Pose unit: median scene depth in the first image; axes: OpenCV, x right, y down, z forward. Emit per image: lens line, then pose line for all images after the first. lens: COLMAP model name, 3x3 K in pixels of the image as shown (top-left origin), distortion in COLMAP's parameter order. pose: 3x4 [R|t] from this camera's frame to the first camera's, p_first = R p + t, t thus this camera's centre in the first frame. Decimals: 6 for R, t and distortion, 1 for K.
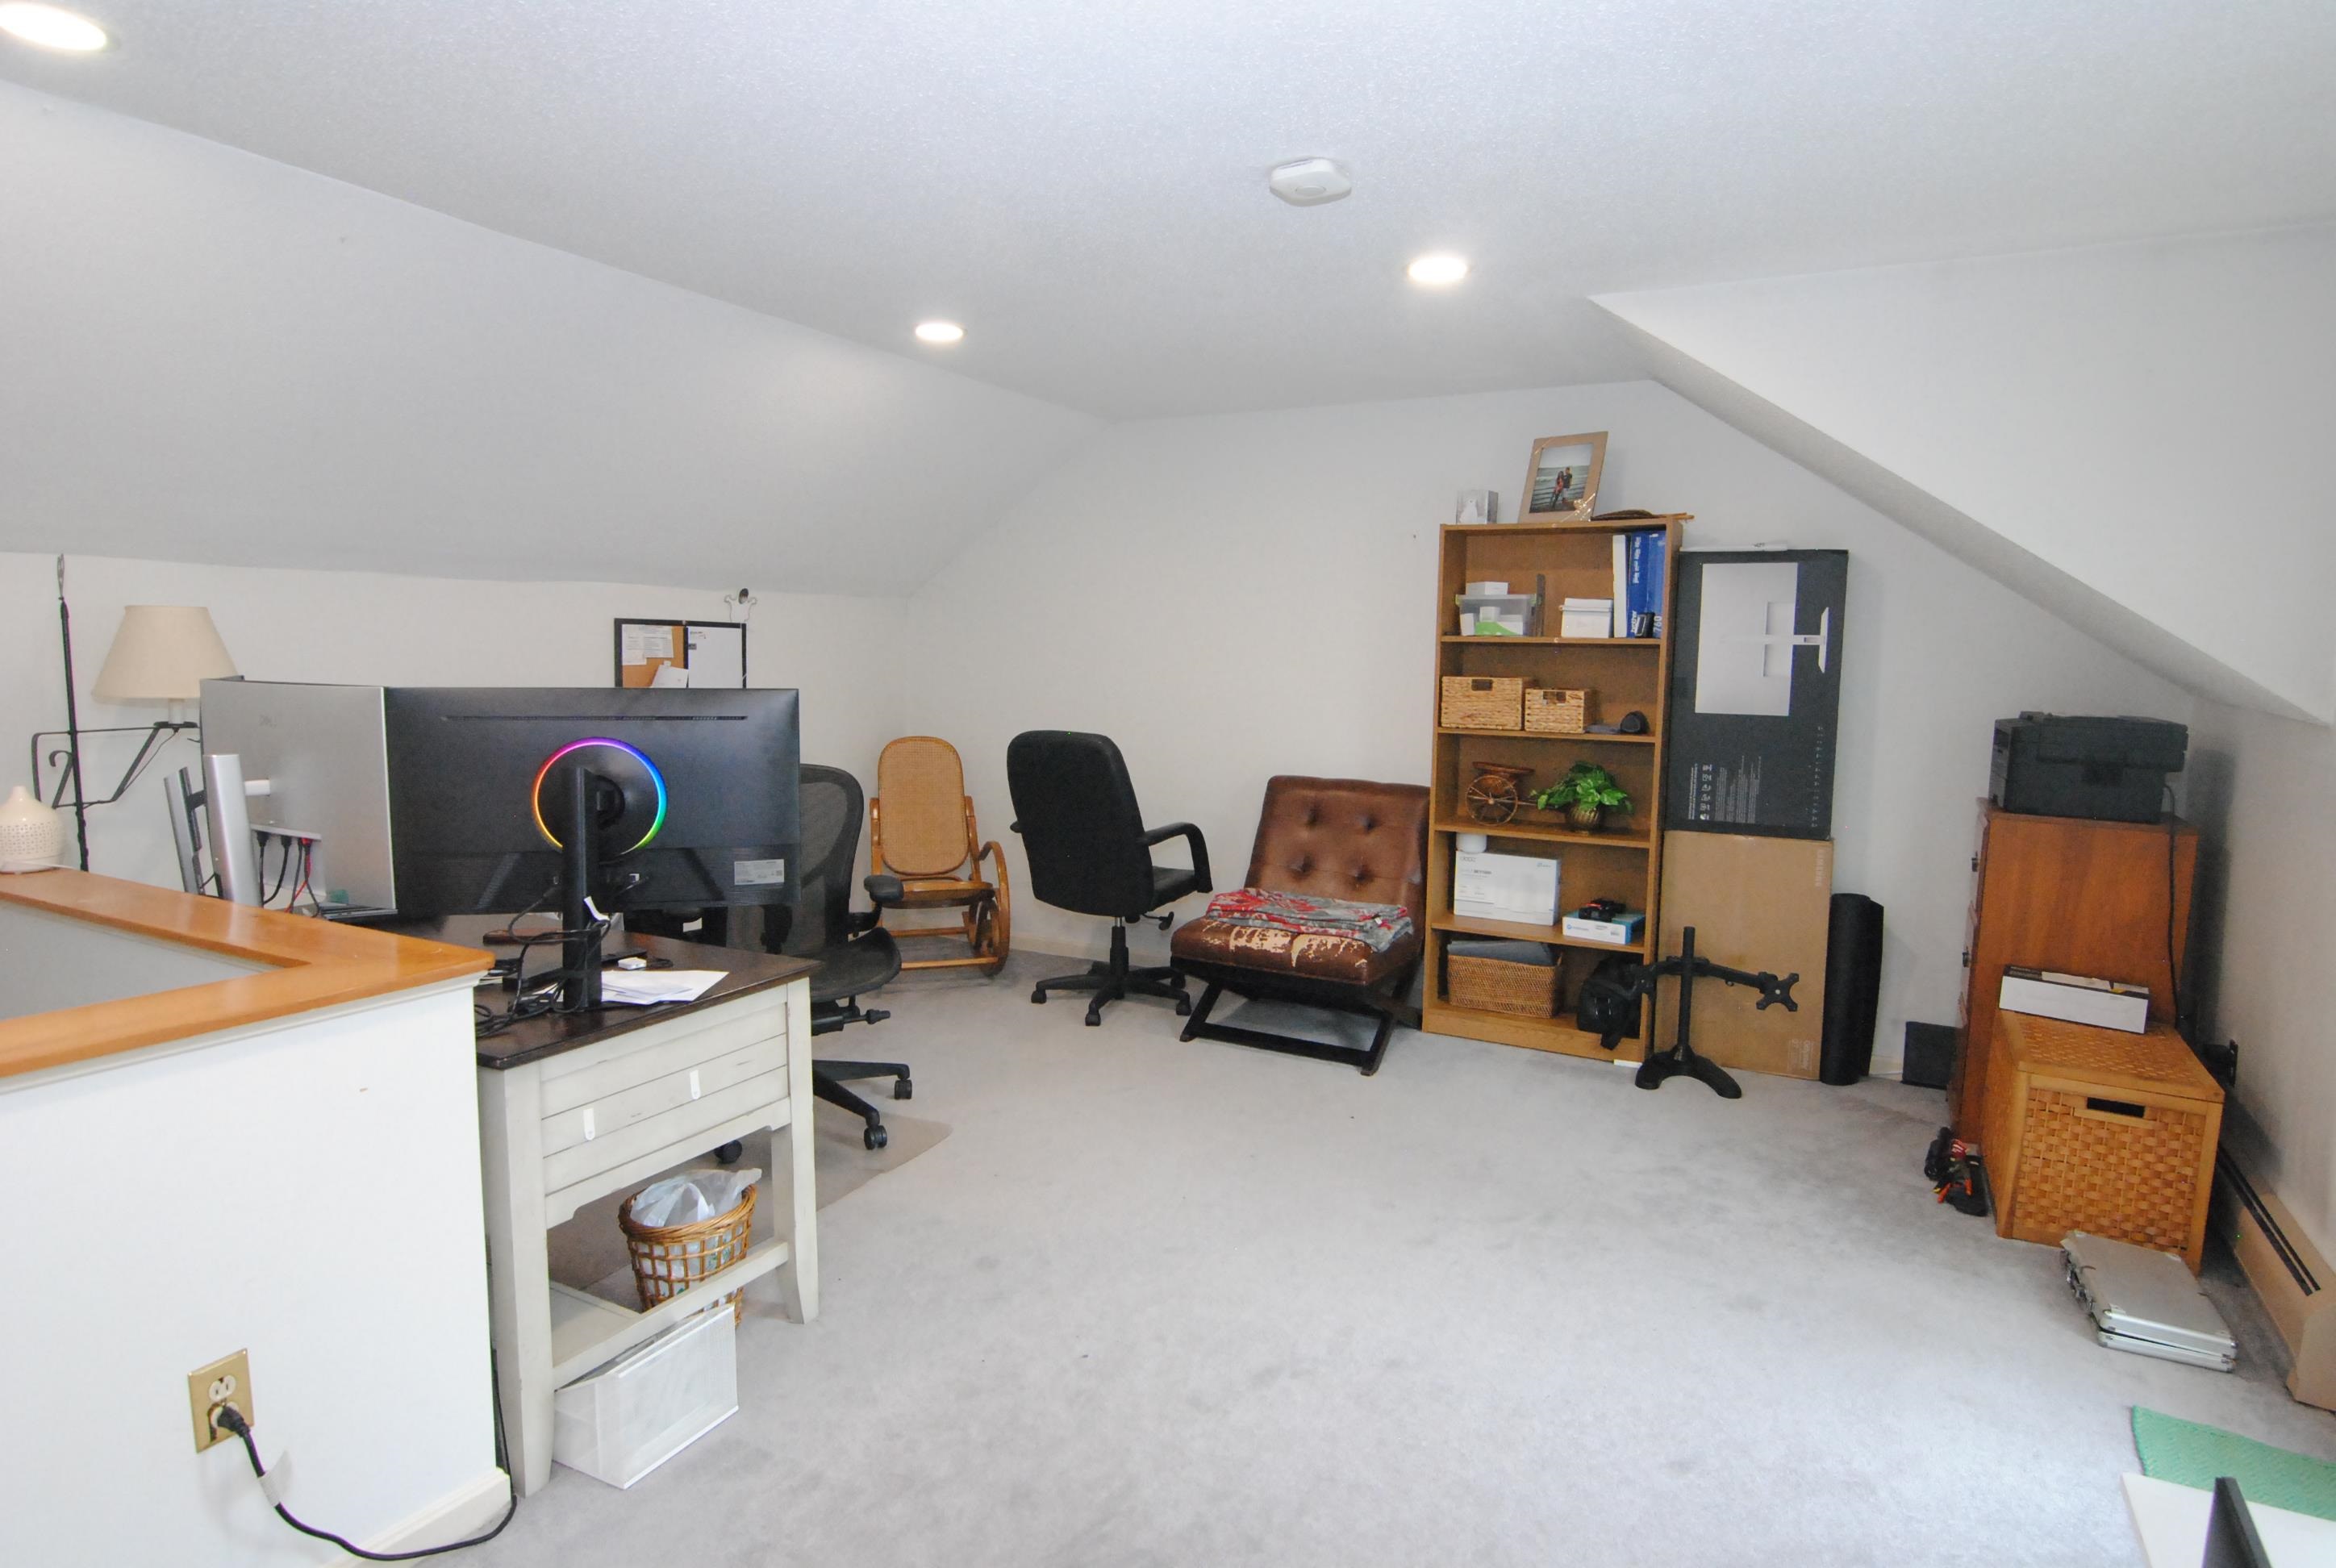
lens RADIAL K [[1237.2, 0, 1167.1], [0, 1237.2, 775.5], [0, 0, 1]] dist [-0.030229, 0.000612]
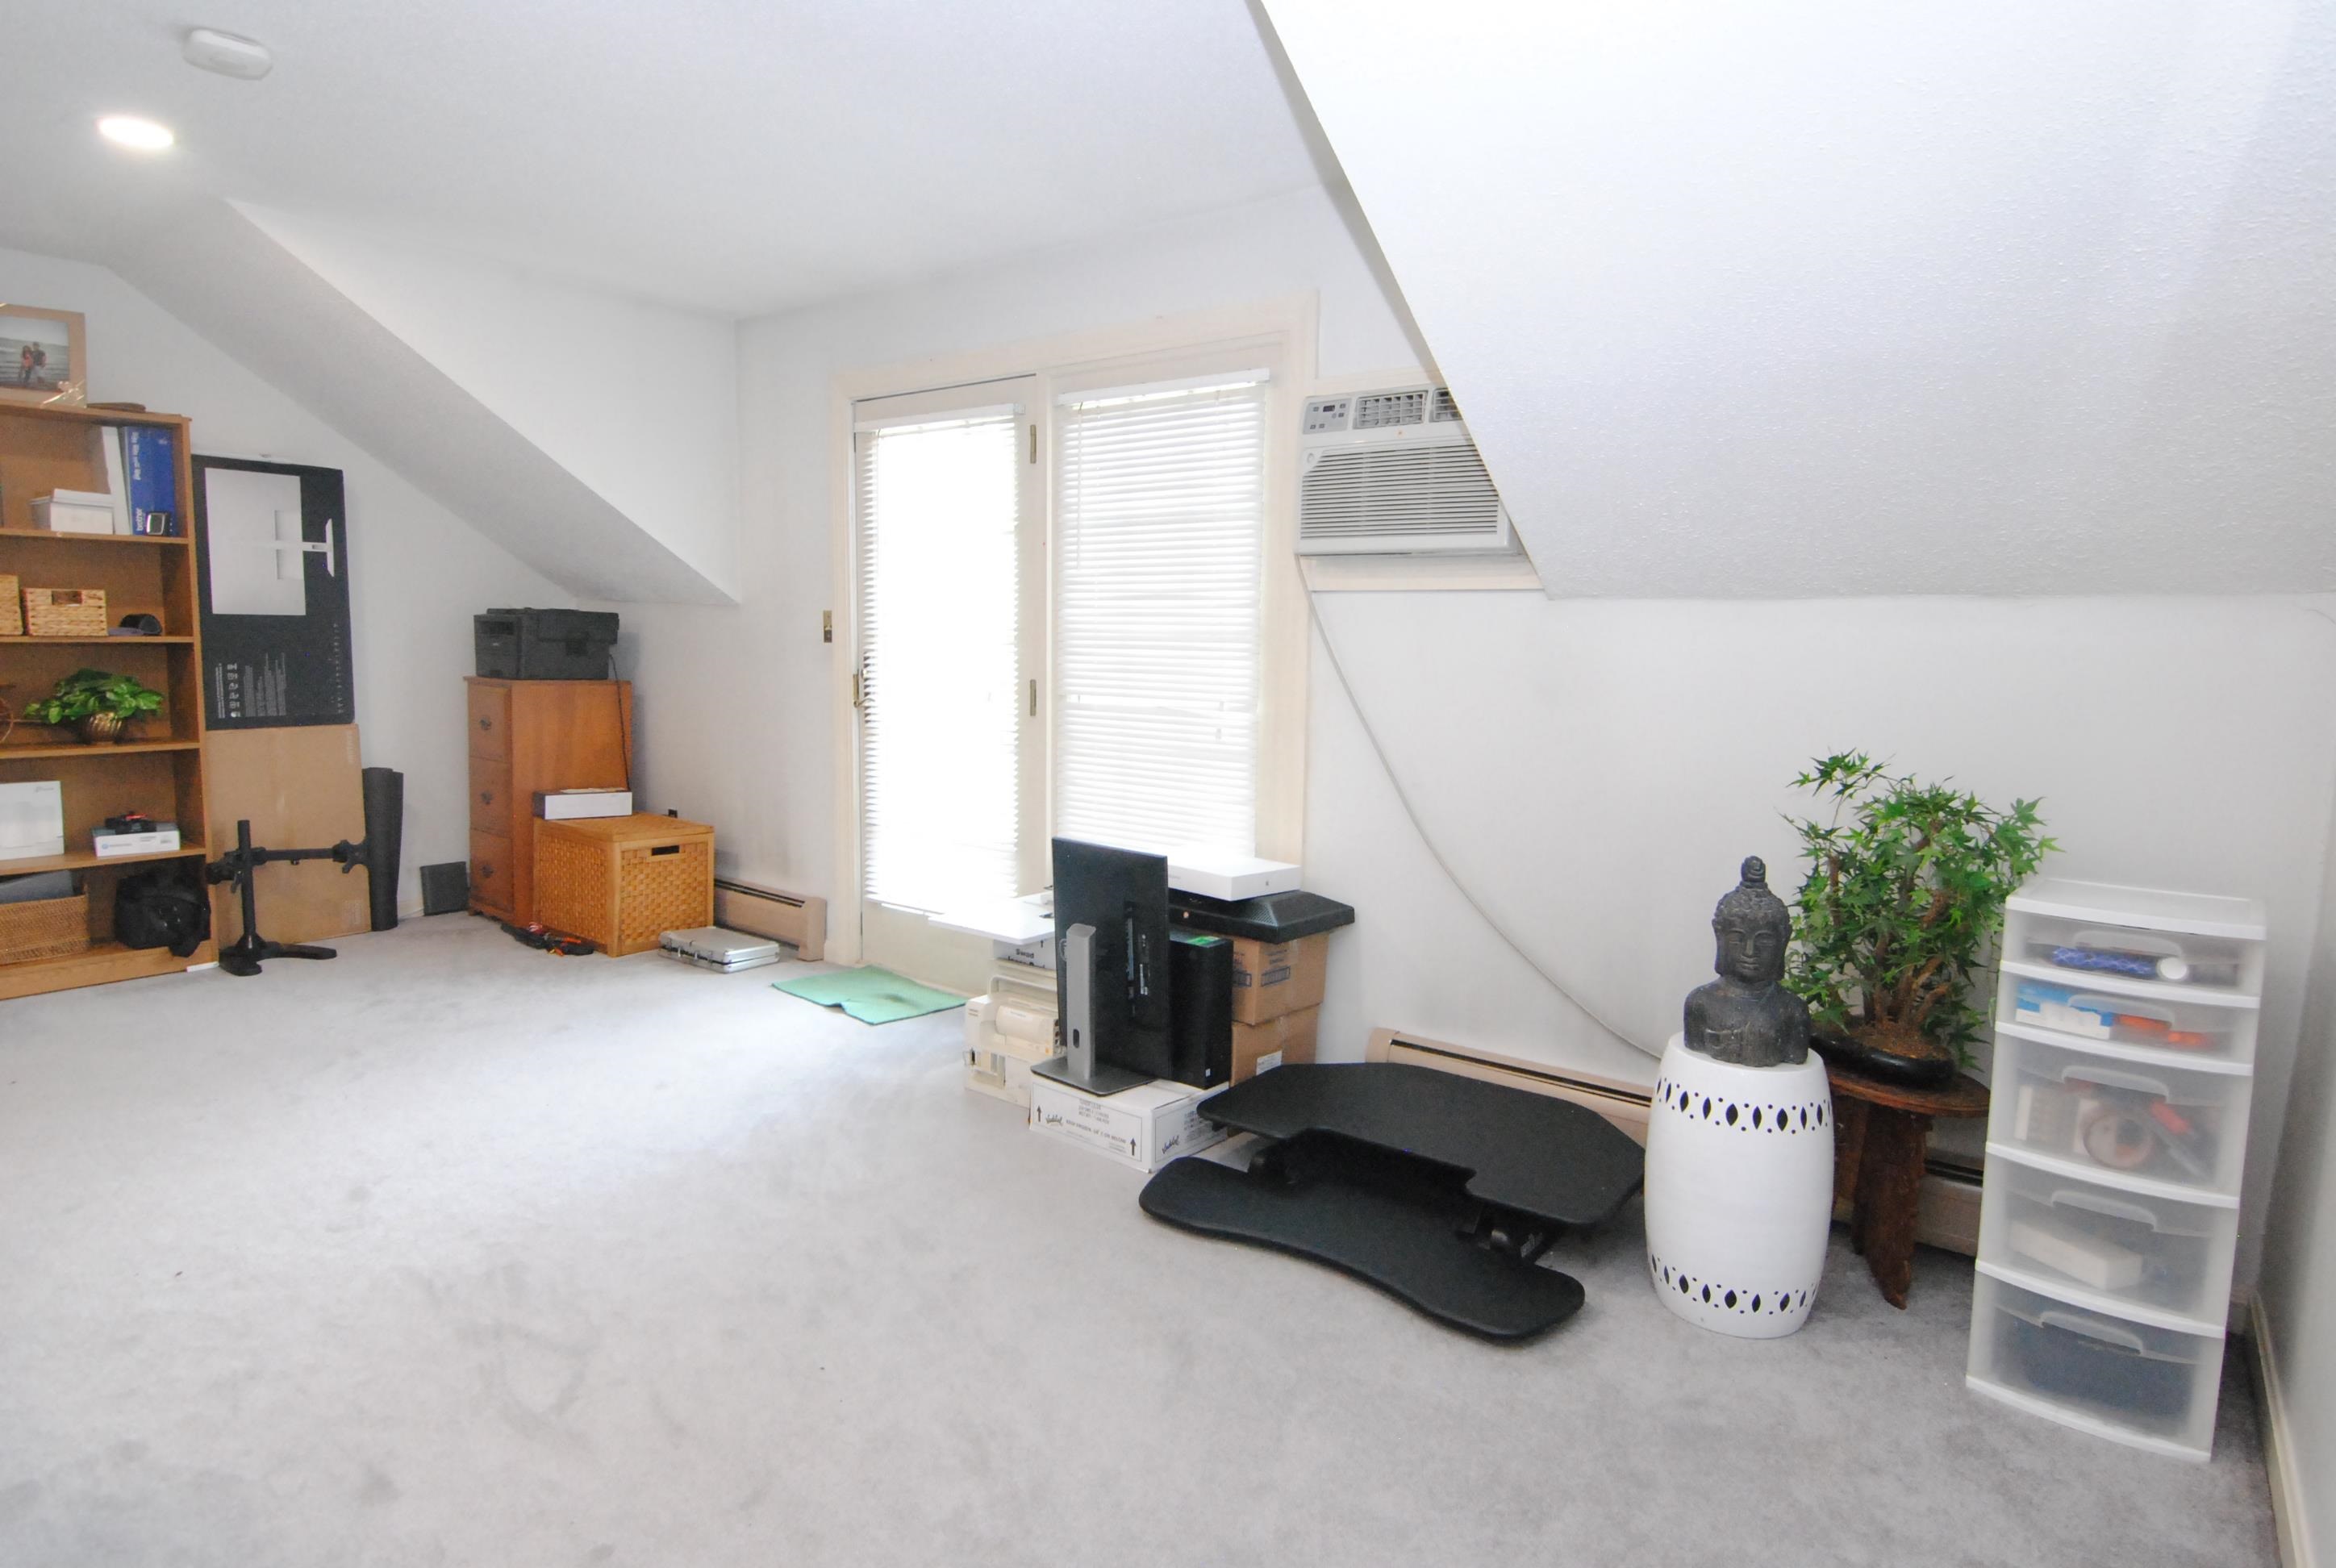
lens RADIAL K [[1237.2, 0, 1167.1], [0, 1237.2, 775.5], [0, 0, 1]] dist [-0.030229, 0.000612]
pose [[0.159554, -0.122379, 0.979574, -0.453788], [0.081536, 0.990530, 0.110467, 0.035819], [-0.983816, 0.062245, 0.168022, 0.054764]]
